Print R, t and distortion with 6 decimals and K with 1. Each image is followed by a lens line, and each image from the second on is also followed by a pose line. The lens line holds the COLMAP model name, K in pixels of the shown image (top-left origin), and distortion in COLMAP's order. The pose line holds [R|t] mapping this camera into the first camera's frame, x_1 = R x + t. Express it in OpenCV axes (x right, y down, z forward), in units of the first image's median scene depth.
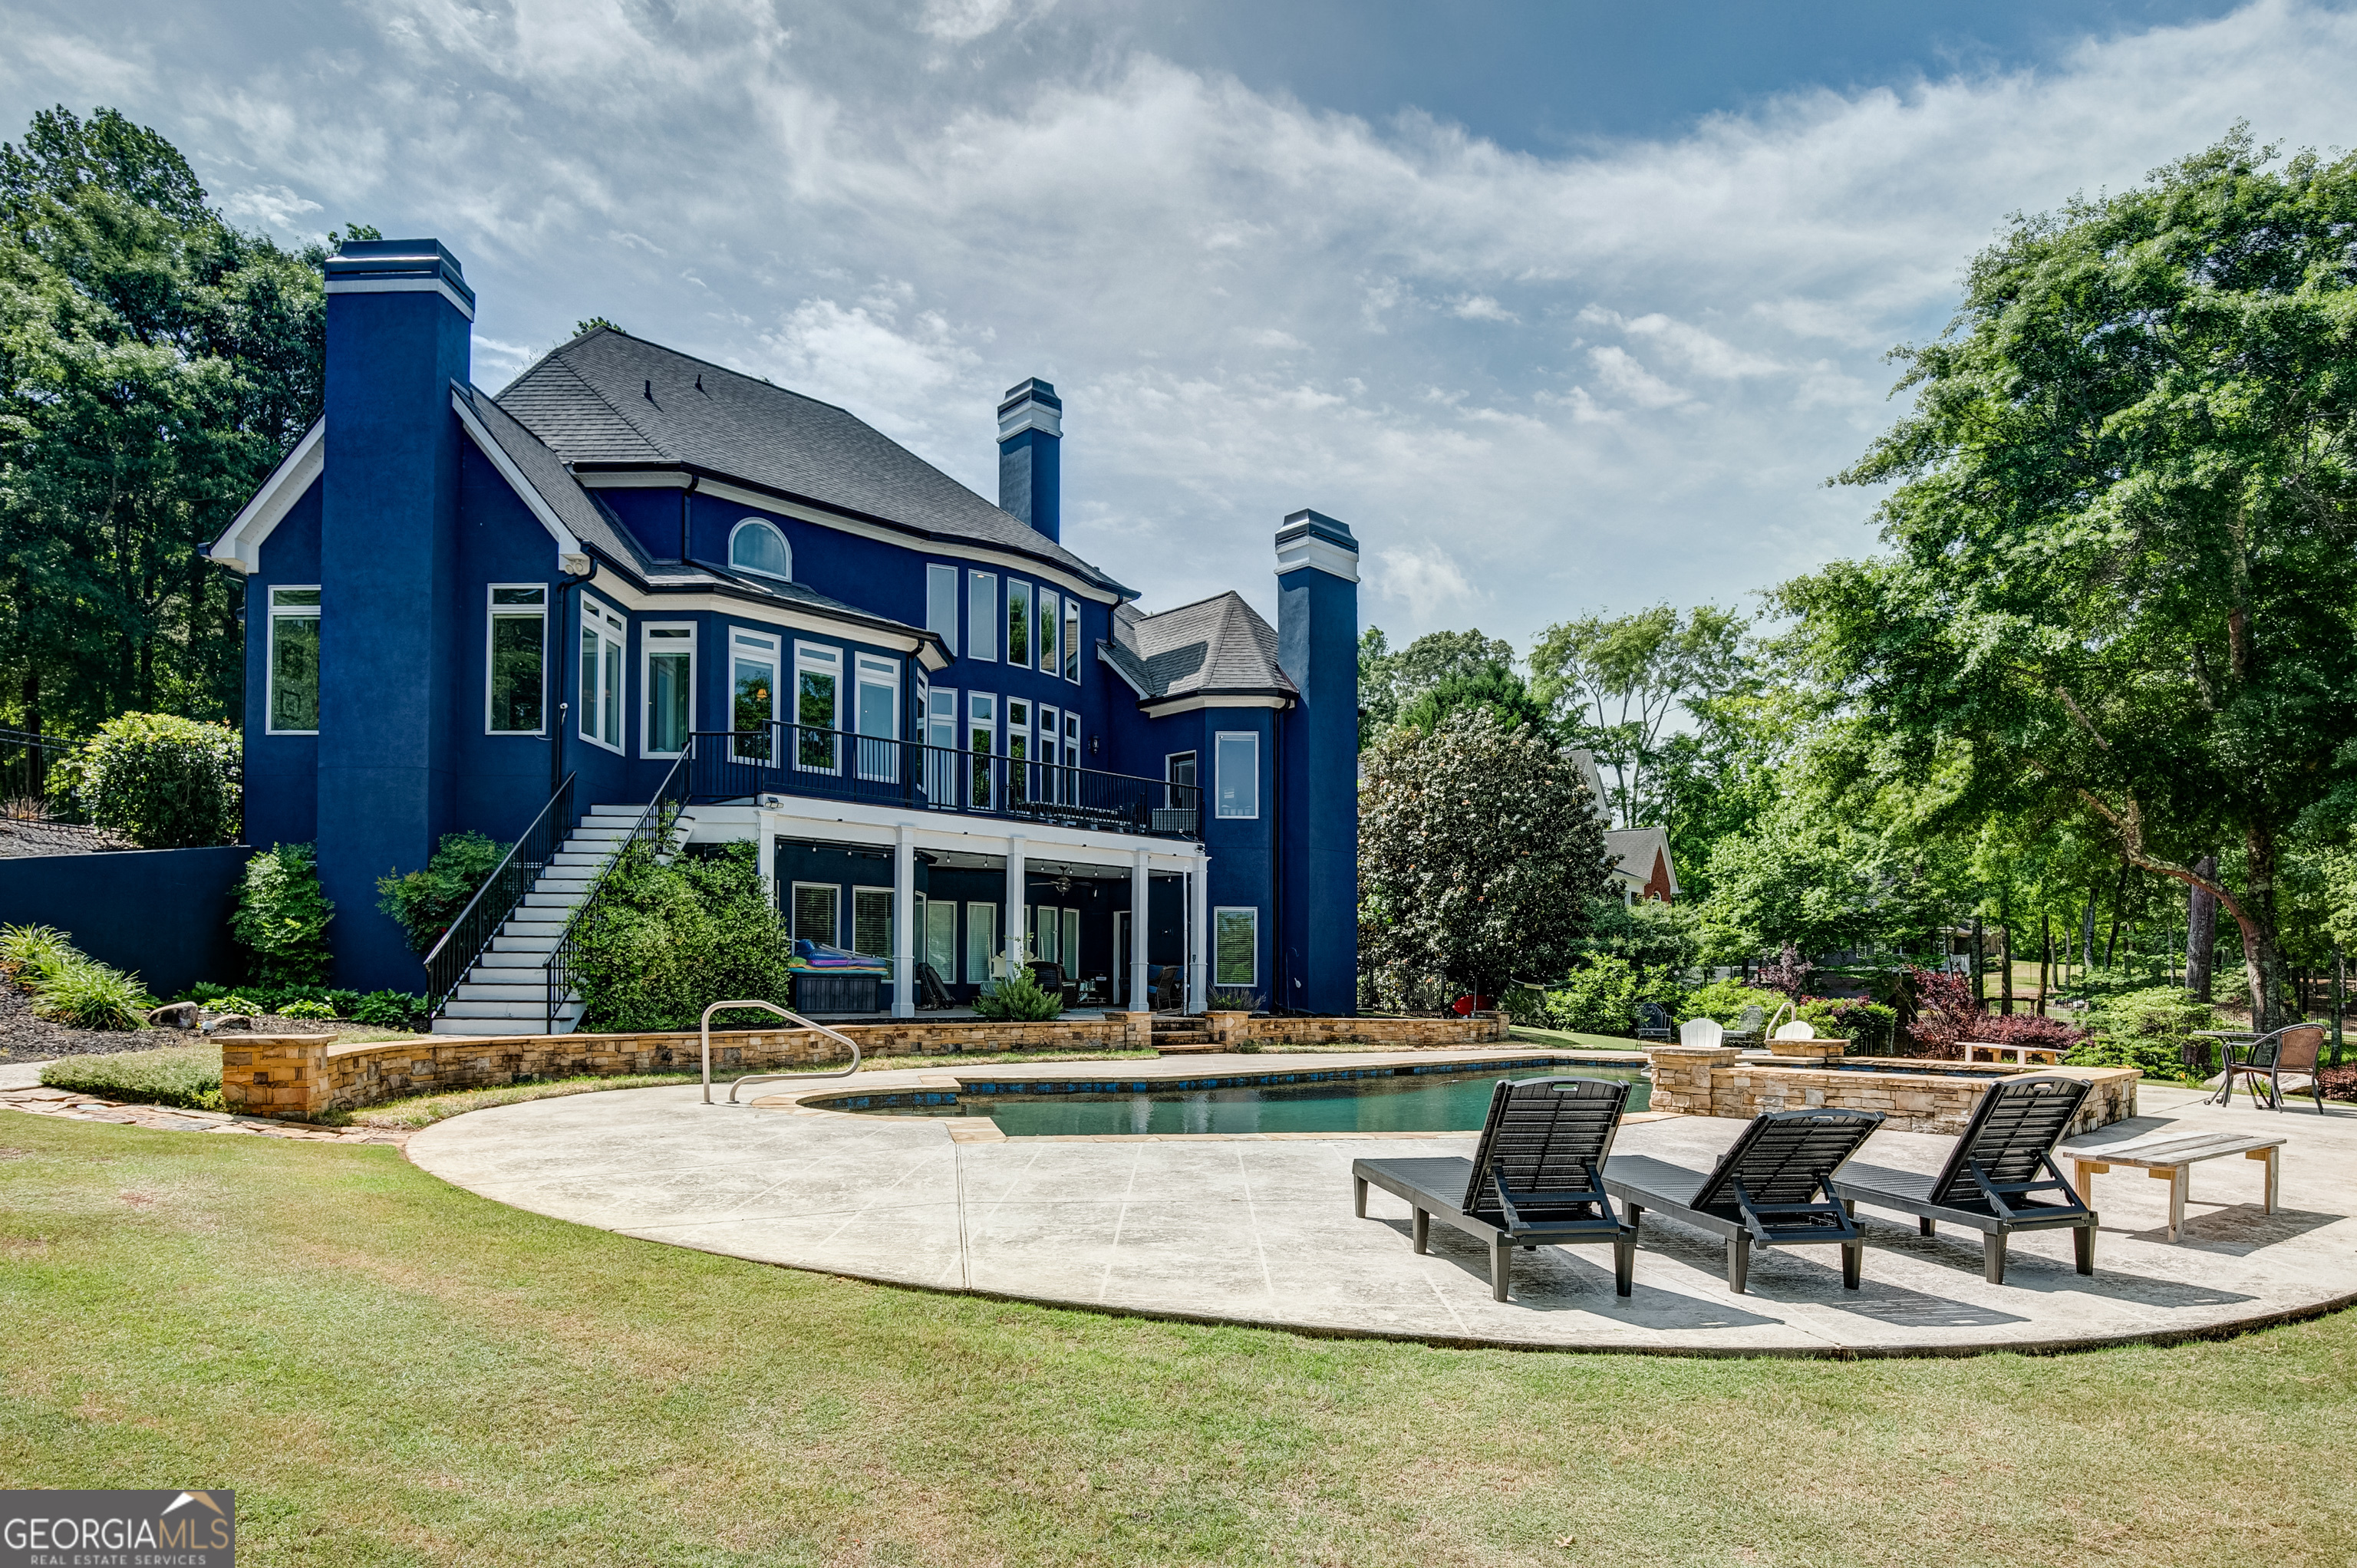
lens RADIAL K [[1261.1, 0, 1185.6], [0, 1261.1, 954.1], [0, 0, 1]] dist [-0.030051, 0.003190]
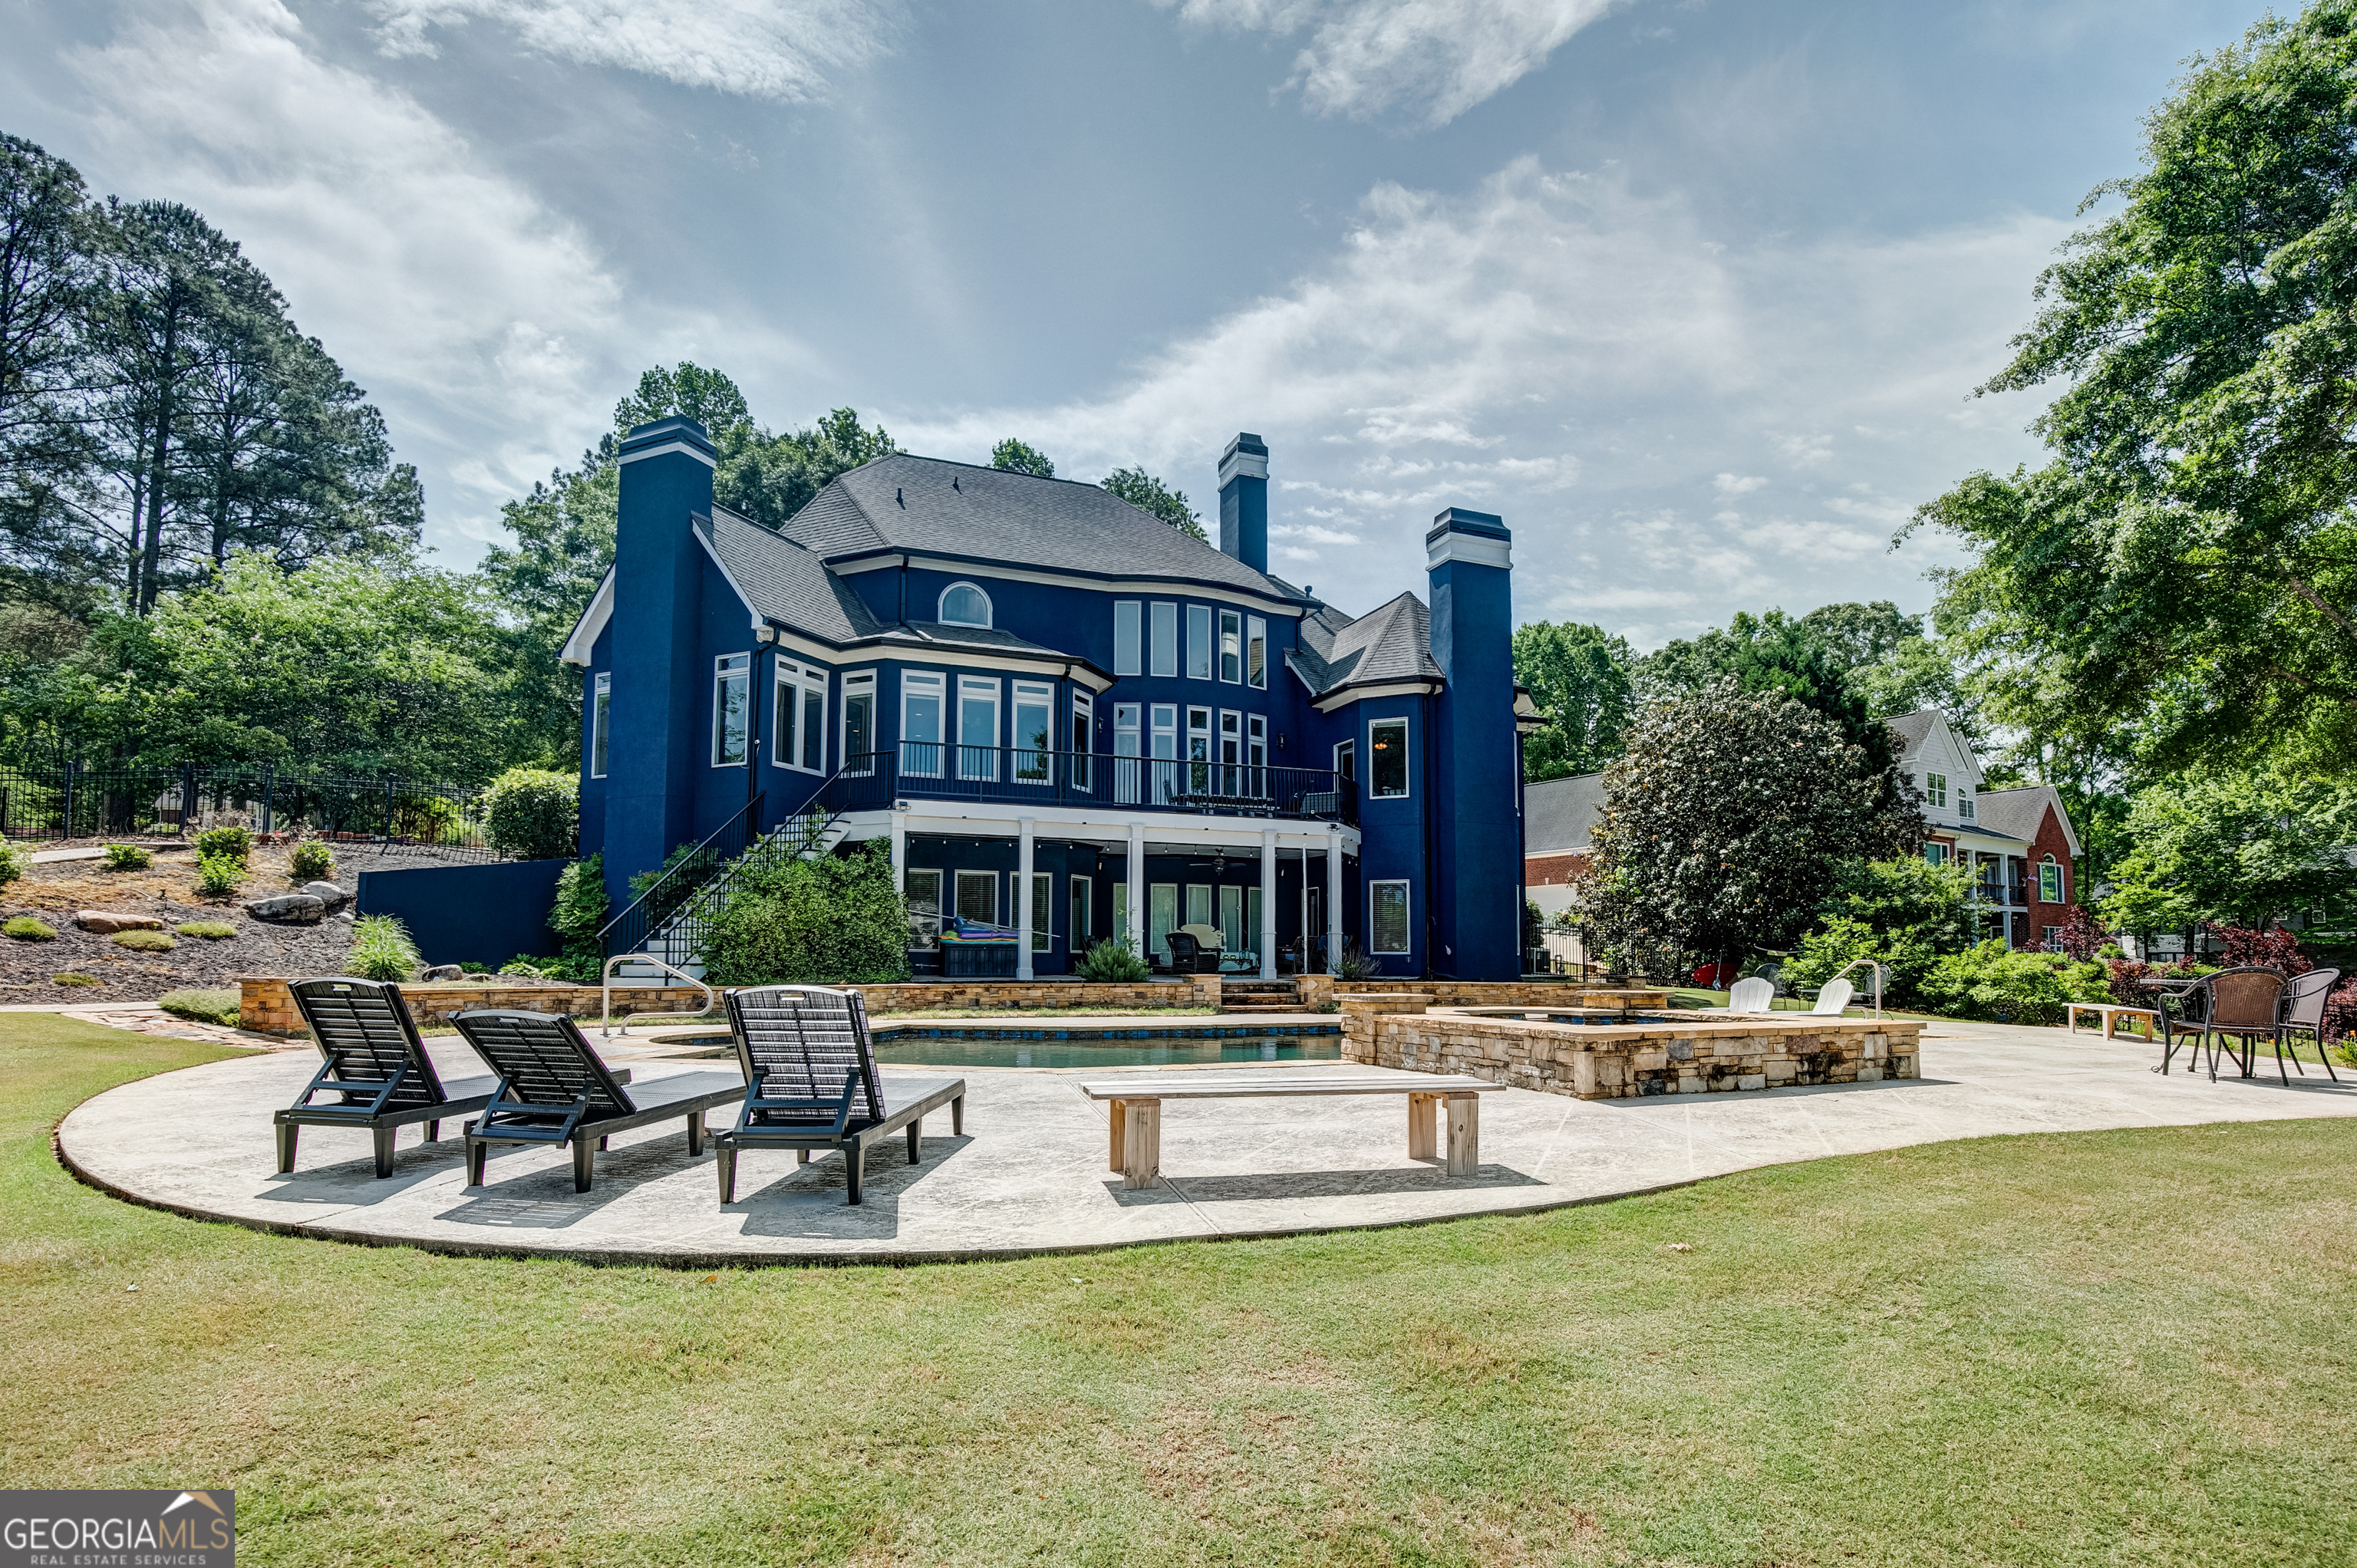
lens RADIAL K [[1116.6, 0, 1209.0], [0, 1116.6, 870.3], [0, 0, 1]] dist [-0.037664, 0.007253]
pose [[0.933076, -0.038842, -0.357577, 0.284136], [0.016730, 0.997763, -0.064727, 0.015846], [0.359291, 0.054413, 0.931638, 0.072268]]
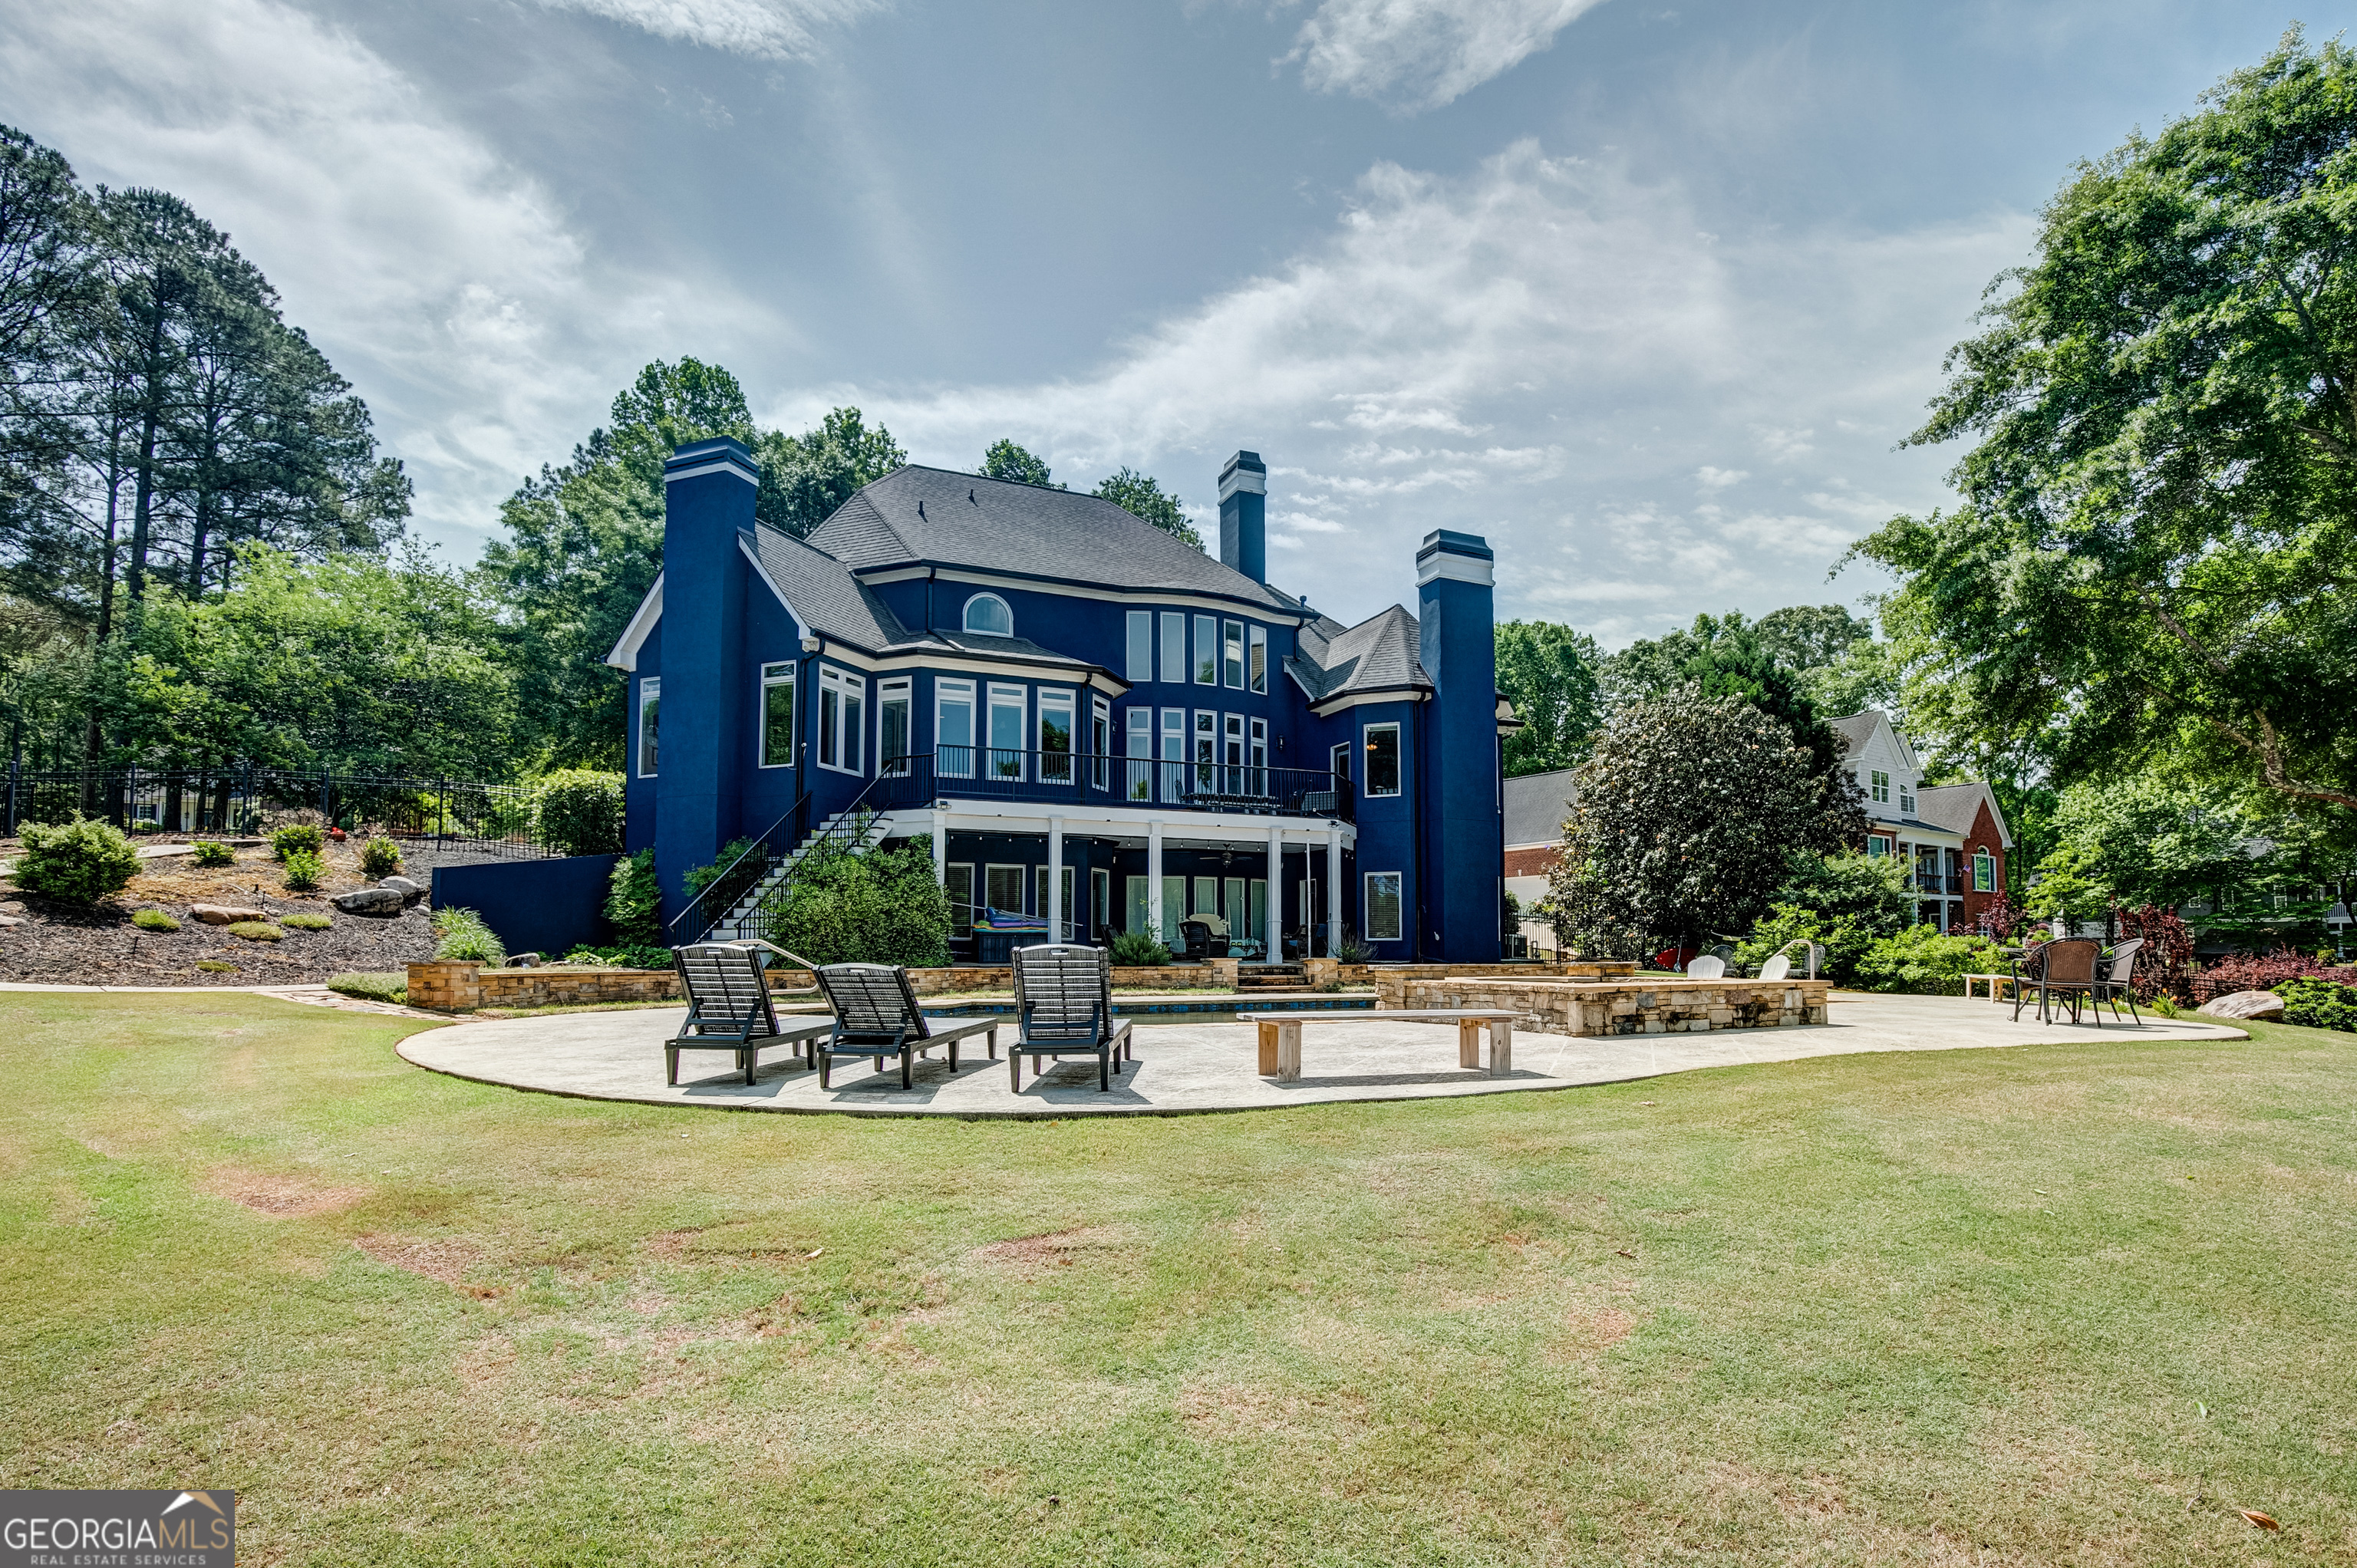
lens RADIAL K [[1116.6, 0, 1247.6], [0, 1116.6, 870.0], [0, 0, 1]] dist [-0.037664, 0.007253]
pose [[0.952304, -0.038795, -0.302674, 0.280233], [0.022525, 0.998117, -0.057061, 0.020212], [0.304317, 0.047522, 0.951385, -0.026020]]
